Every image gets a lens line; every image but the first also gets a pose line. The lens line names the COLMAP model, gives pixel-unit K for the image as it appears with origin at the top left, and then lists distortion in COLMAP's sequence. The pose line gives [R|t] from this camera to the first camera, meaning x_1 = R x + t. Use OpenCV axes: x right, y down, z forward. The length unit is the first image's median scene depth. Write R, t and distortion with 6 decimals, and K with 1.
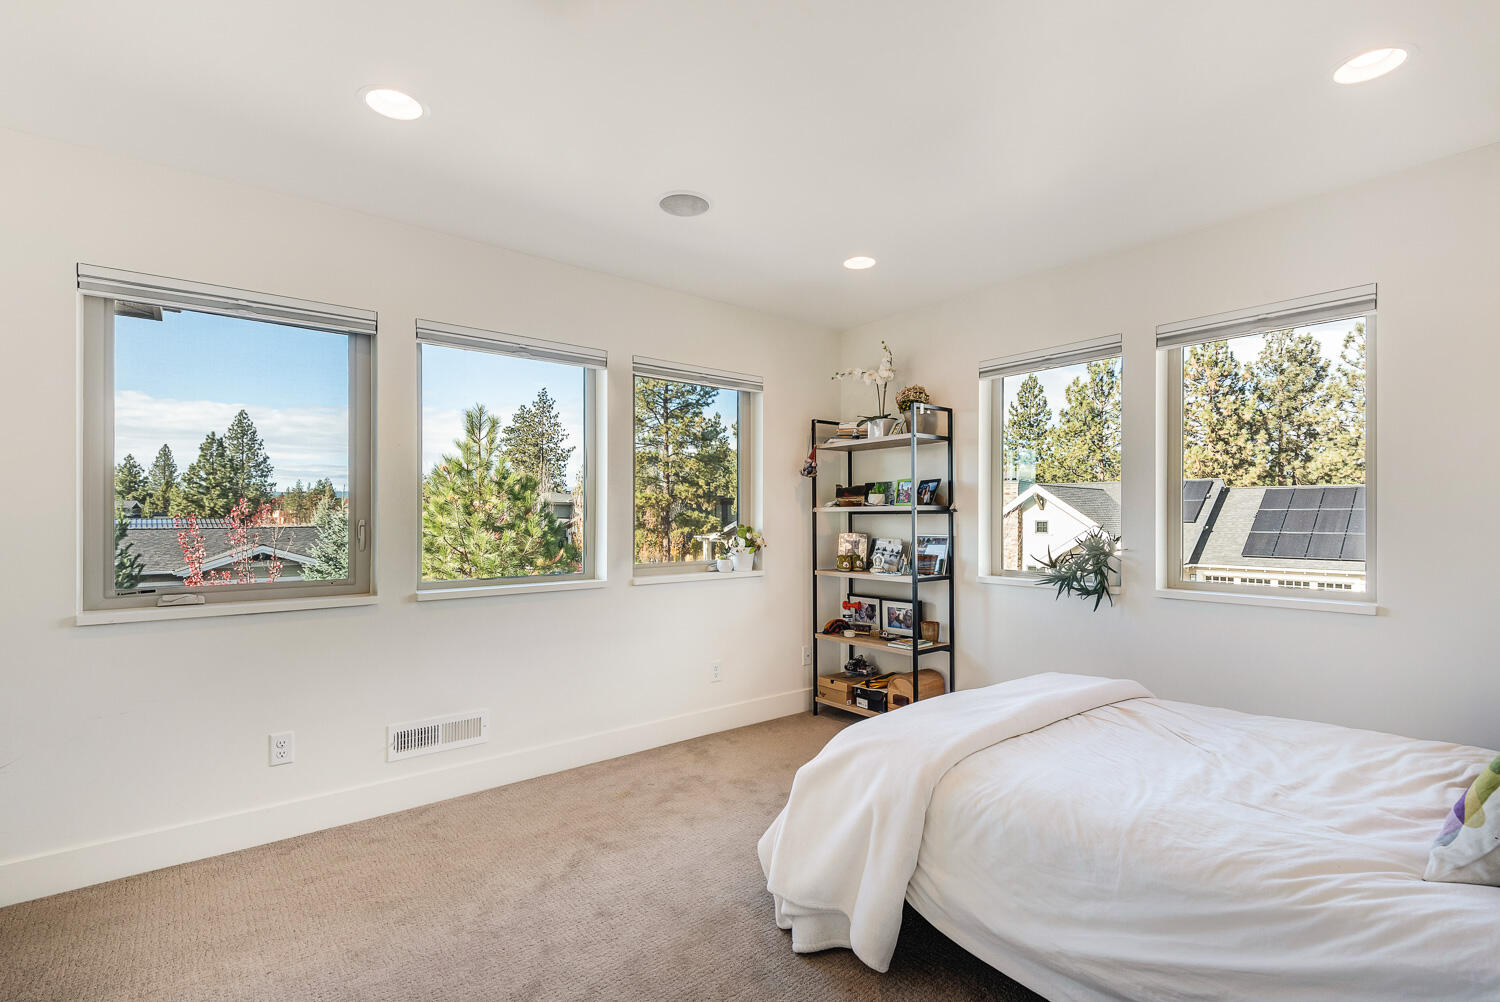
lens RADIAL K [[696.8, 0, 756.2], [0, 696.8, 506.7], [0, 0, 1]] dist [0.024513, -0.000019]
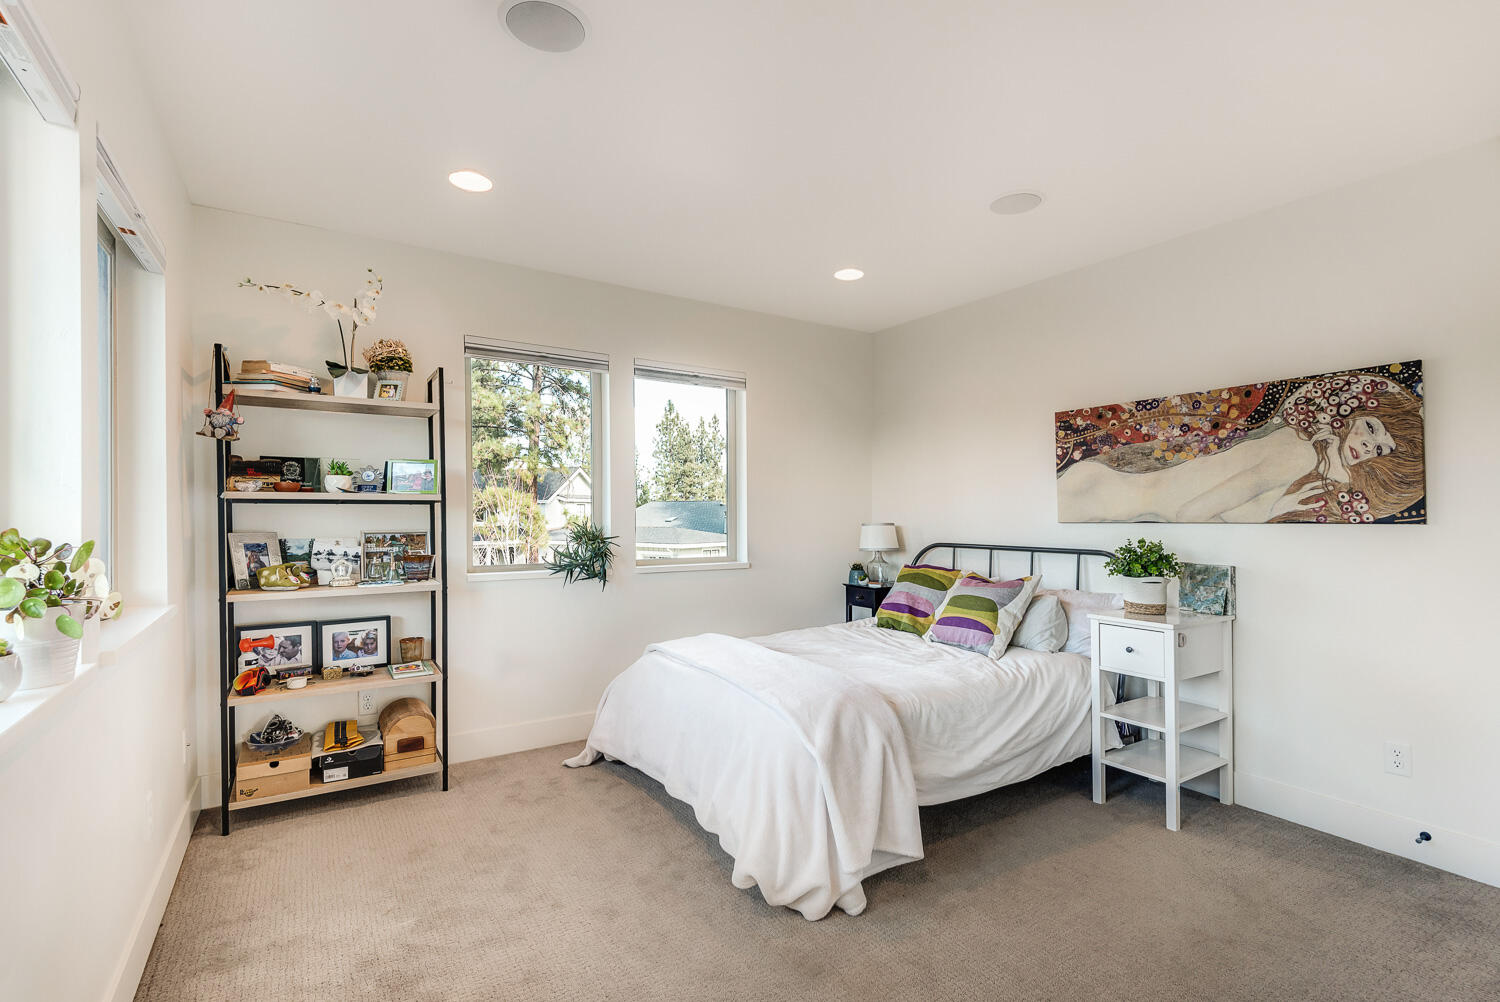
lens RADIAL K [[696.8, 0, 756.2], [0, 696.8, 506.7], [0, 0, 1]] dist [0.024513, -0.000019]
pose [[0.133634, 0.008860, 0.990991, -0.480103], [-0.012980, 0.999890, -0.007189, 0.013156], [-0.990946, -0.011902, 0.133734, 0.480367]]
